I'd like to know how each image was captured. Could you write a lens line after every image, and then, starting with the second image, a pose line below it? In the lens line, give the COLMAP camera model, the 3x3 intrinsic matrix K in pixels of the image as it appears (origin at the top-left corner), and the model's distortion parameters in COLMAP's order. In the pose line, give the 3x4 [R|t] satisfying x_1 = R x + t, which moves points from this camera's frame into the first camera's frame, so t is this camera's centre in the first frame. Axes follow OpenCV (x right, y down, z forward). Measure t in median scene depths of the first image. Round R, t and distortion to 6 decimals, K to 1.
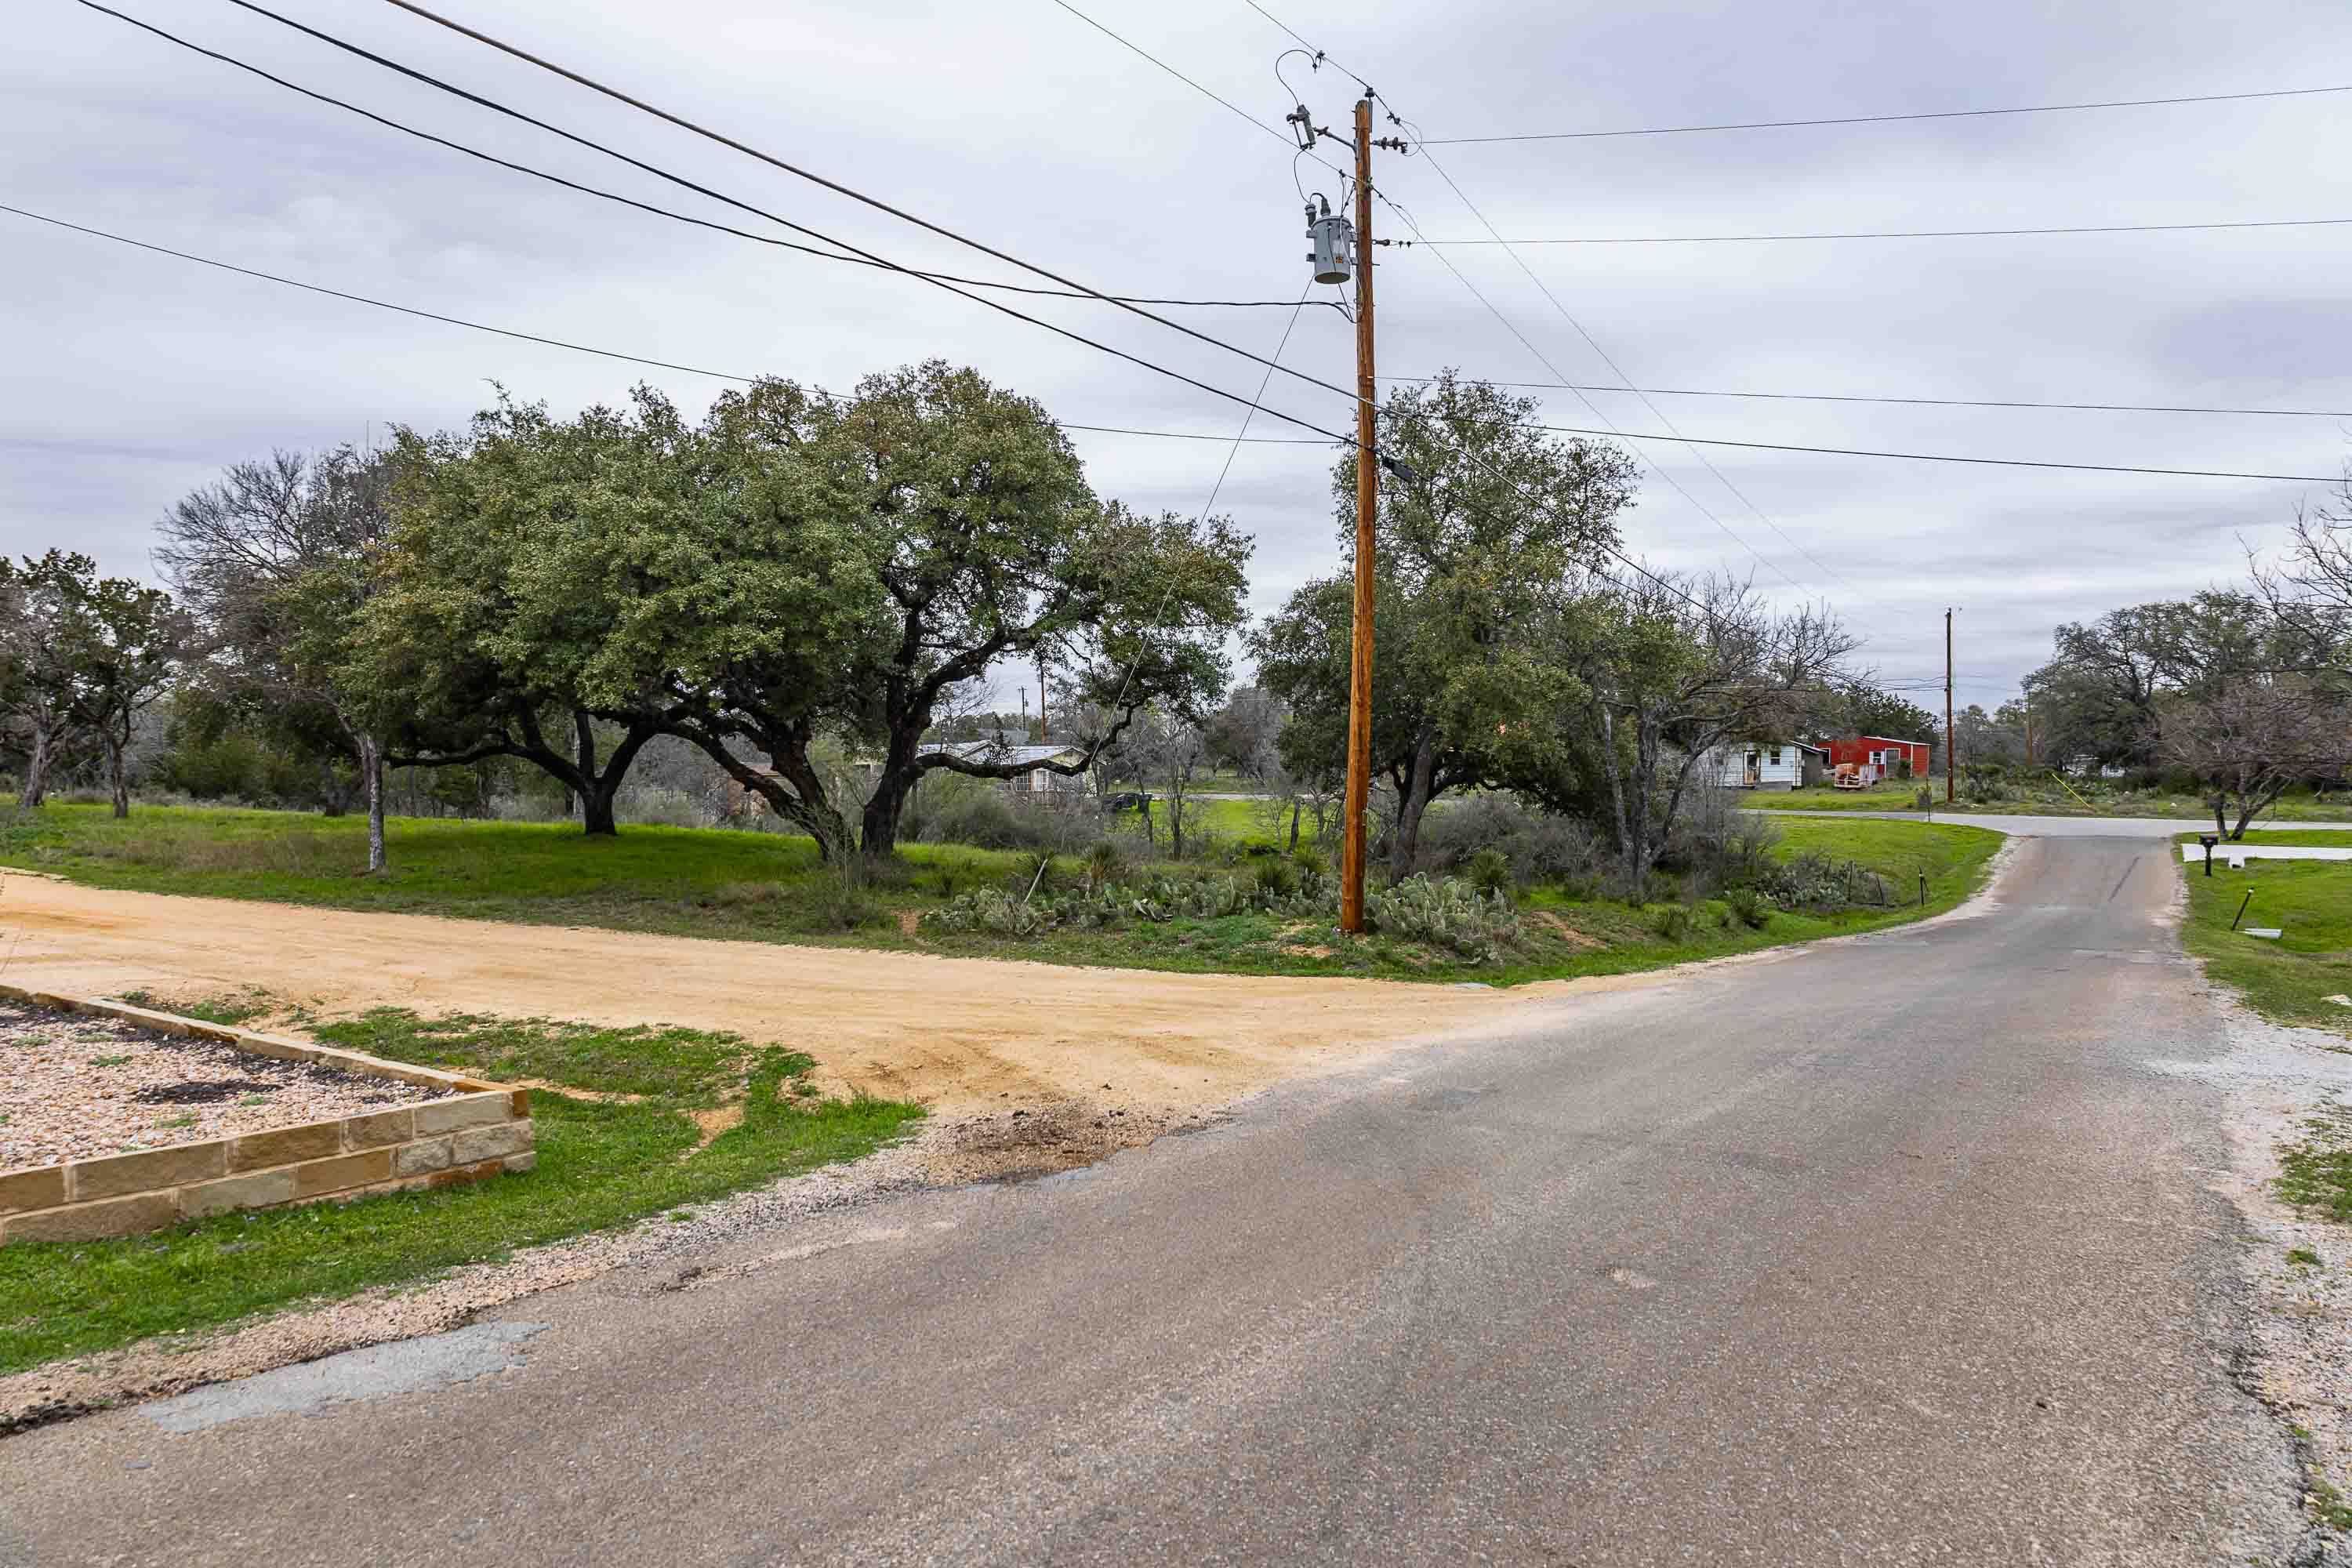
lens RADIAL K [[1505.0, 0, 1176.0], [0, 1505.0, 784.0], [0, 0, 1]] dist [-0.001466, -0.001656]
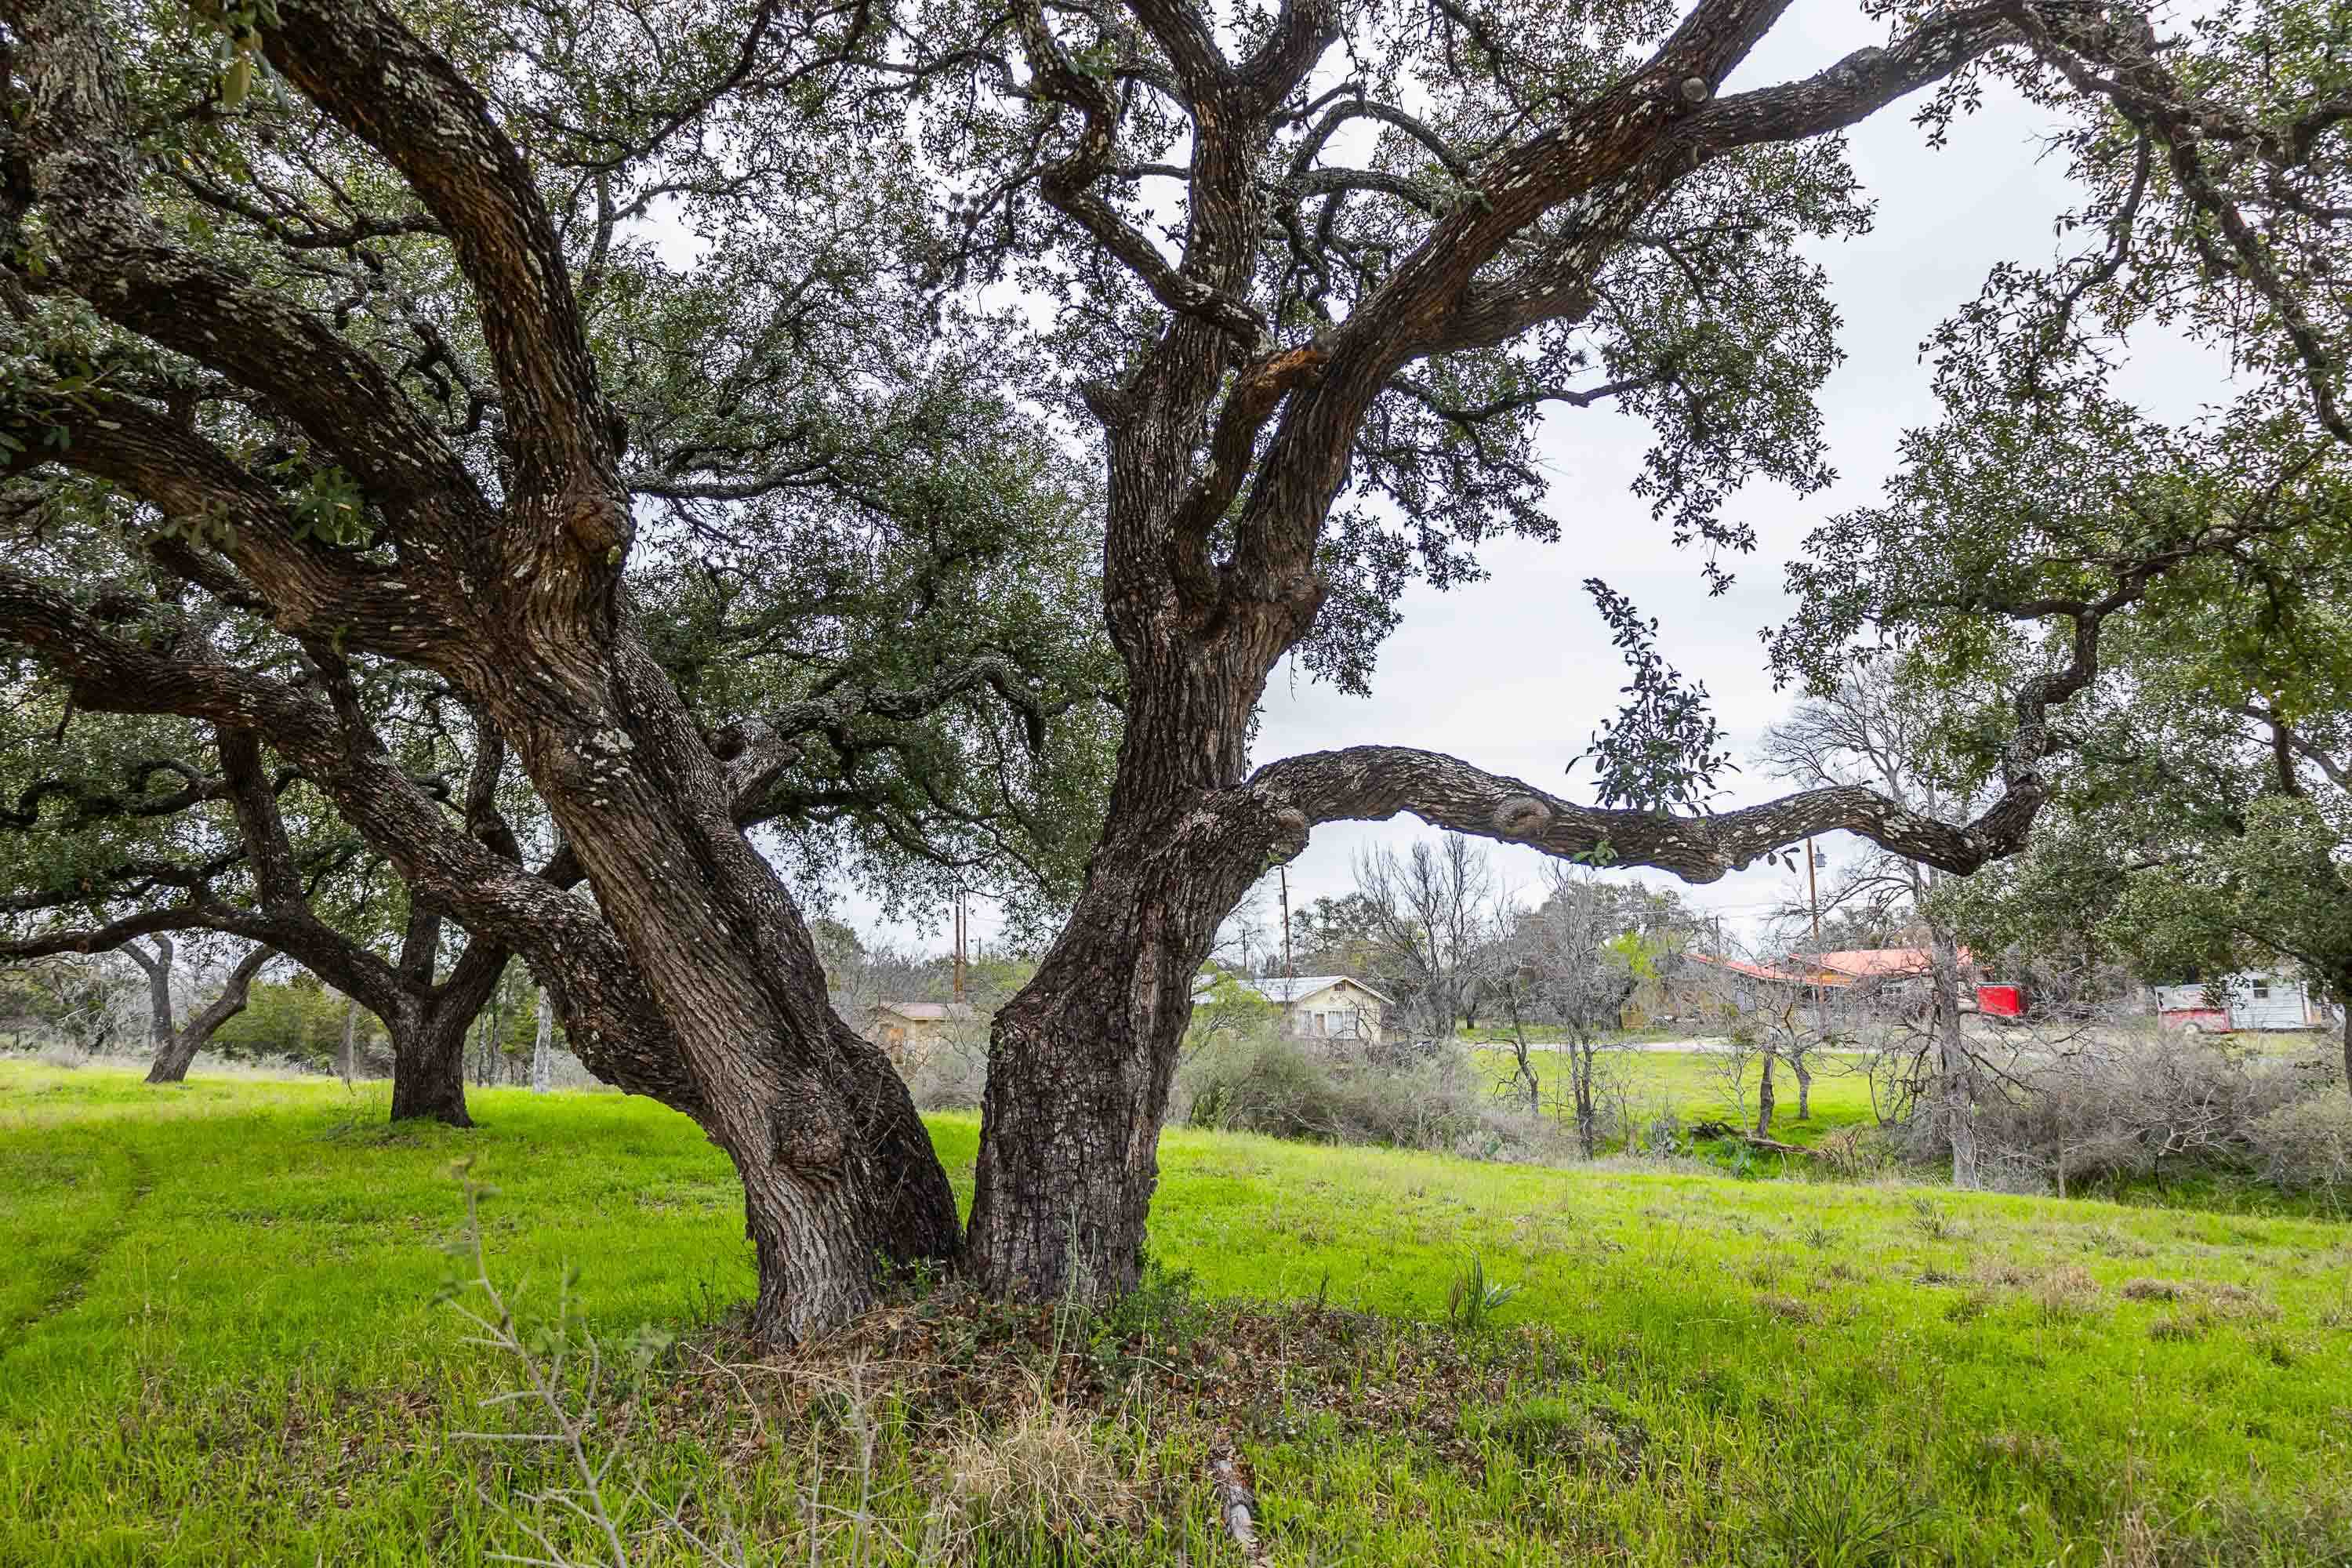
lens RADIAL K [[1505.0, 0, 1176.0], [0, 1505.0, 784.0], [0, 0, 1]] dist [-0.001466, -0.001656]
pose [[0.991780, -0.030821, -0.124184, -0.215957], [0.009349, 0.985417, -0.169902, 0.024460], [0.127609, 0.167345, 0.977605, 1.100326]]
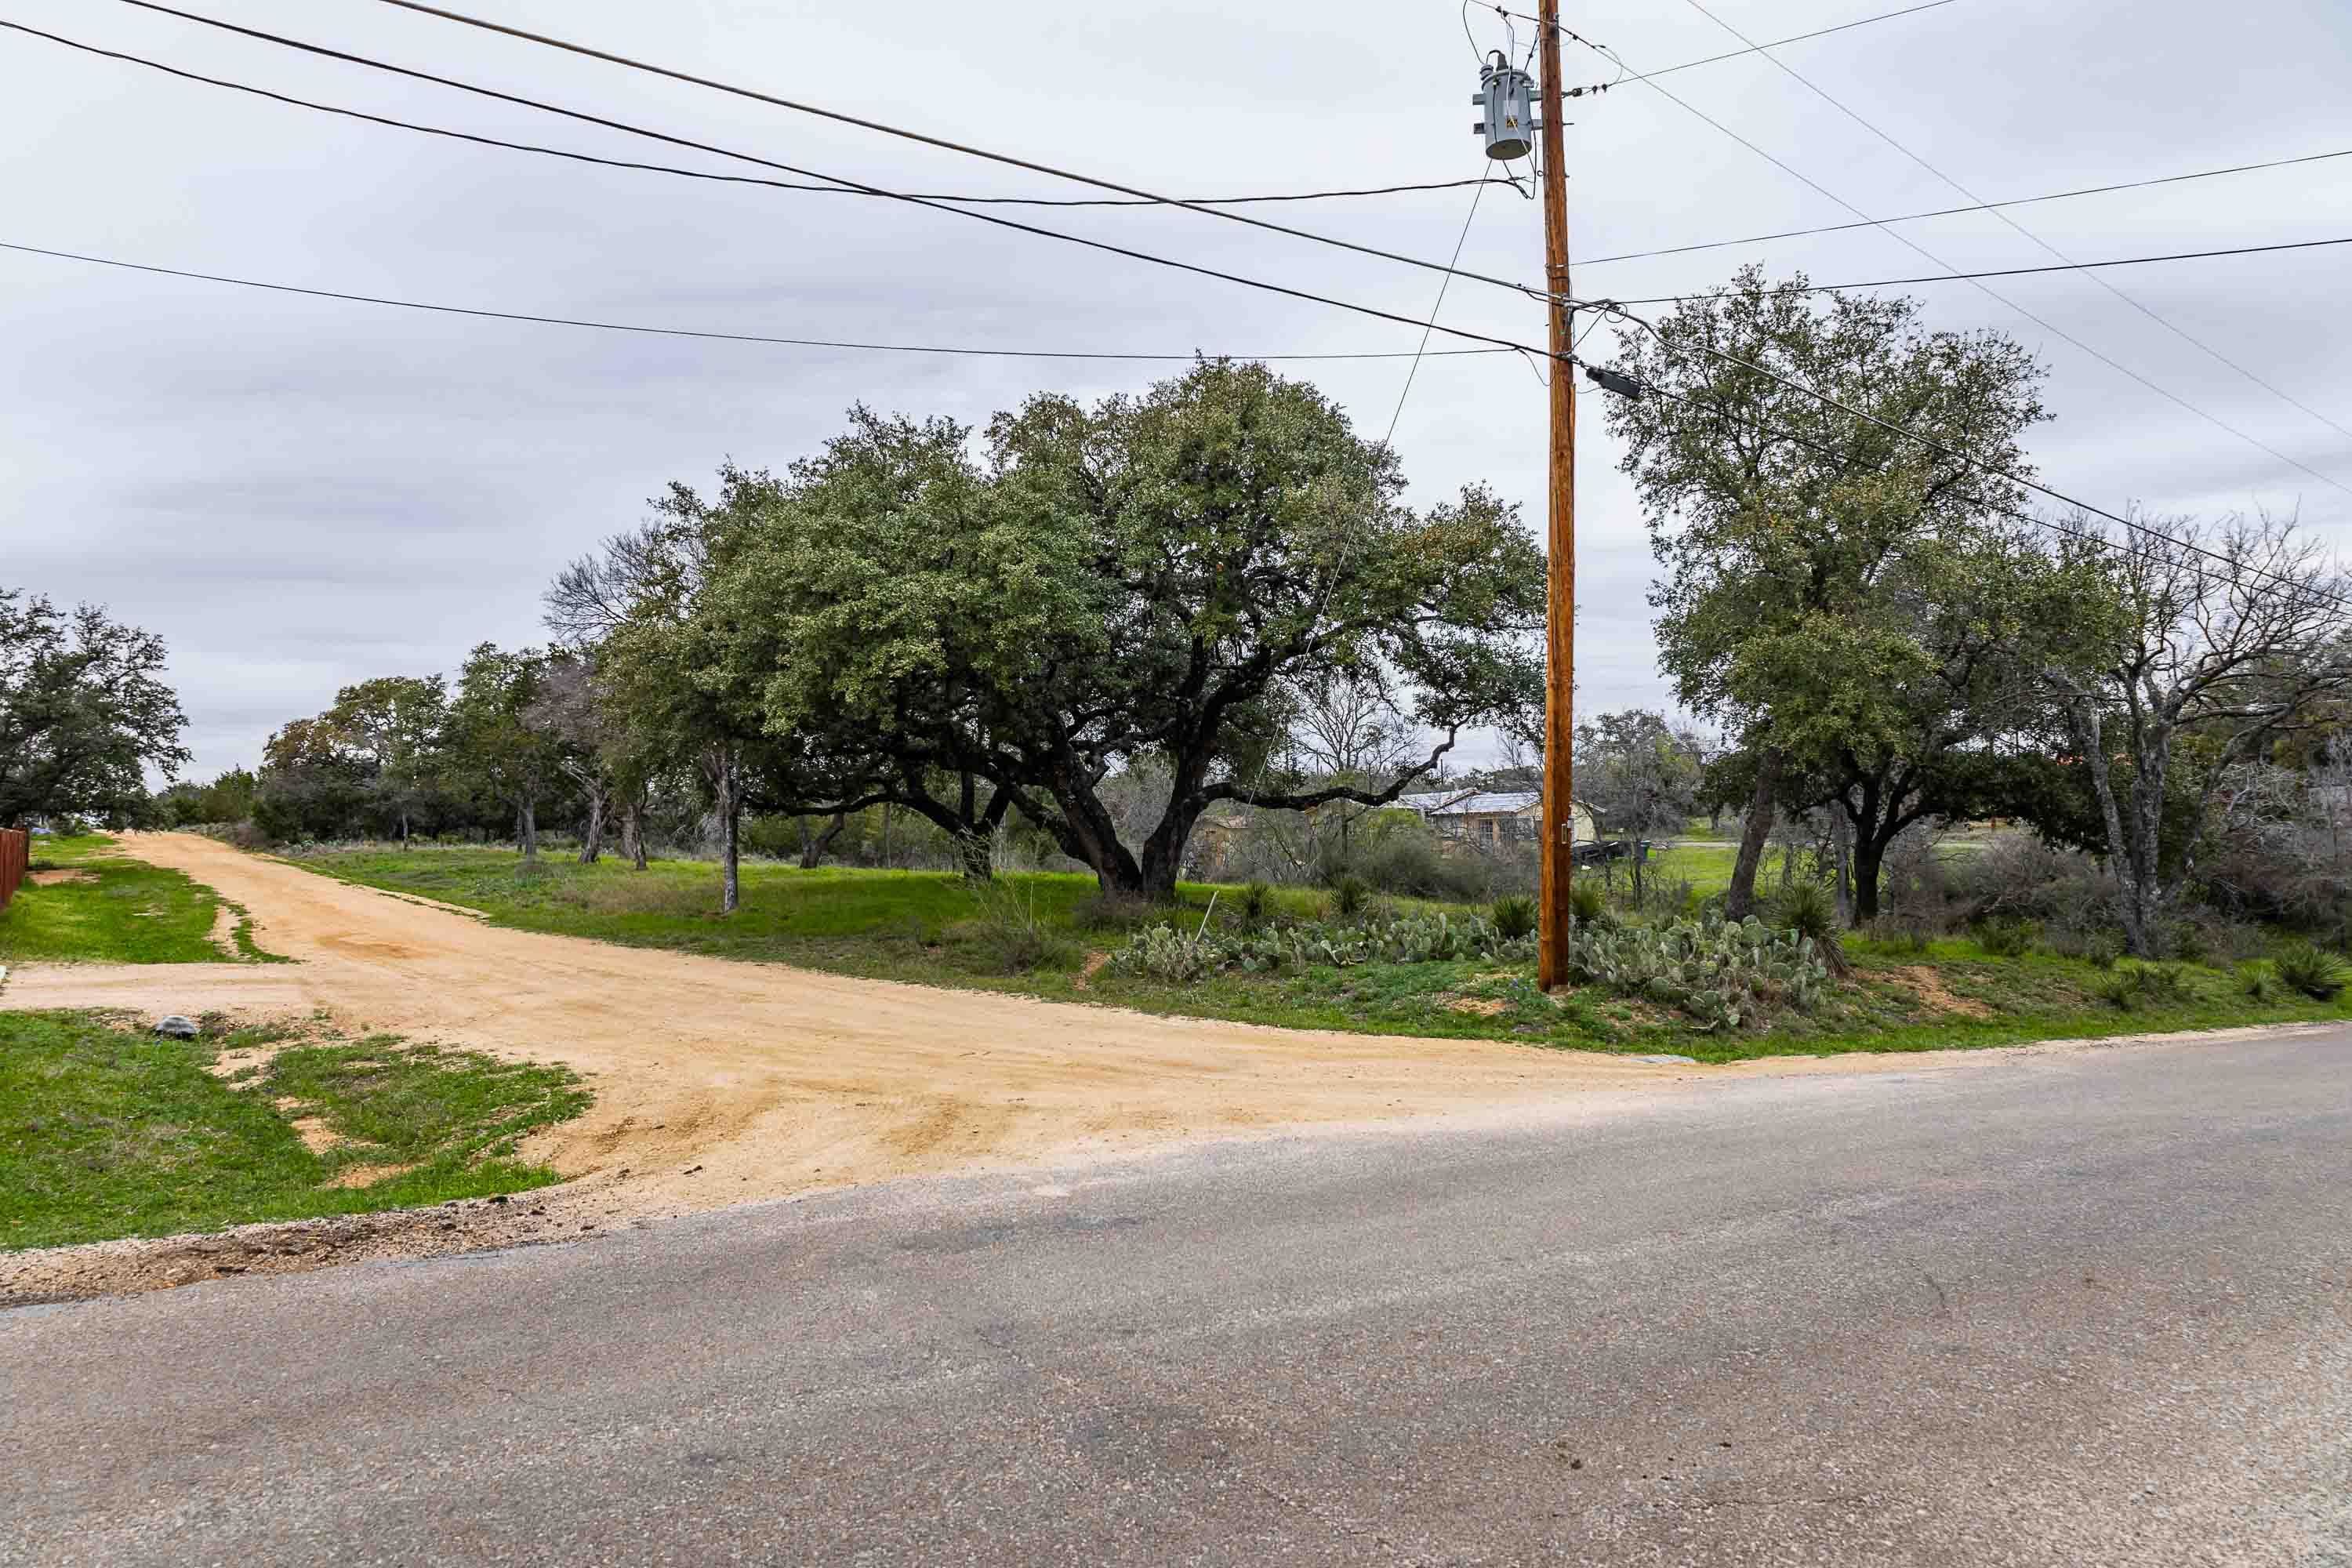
lens RADIAL K [[1505.0, 0, 1176.0], [0, 1505.0, 784.0], [0, 0, 1]] dist [-0.001466, -0.001656]
pose [[0.933755, -0.026476, -0.356932, 0.191427], [0.012581, 0.999072, -0.041195, 0.023532], [0.357691, 0.033976, 0.933222, 0.191253]]
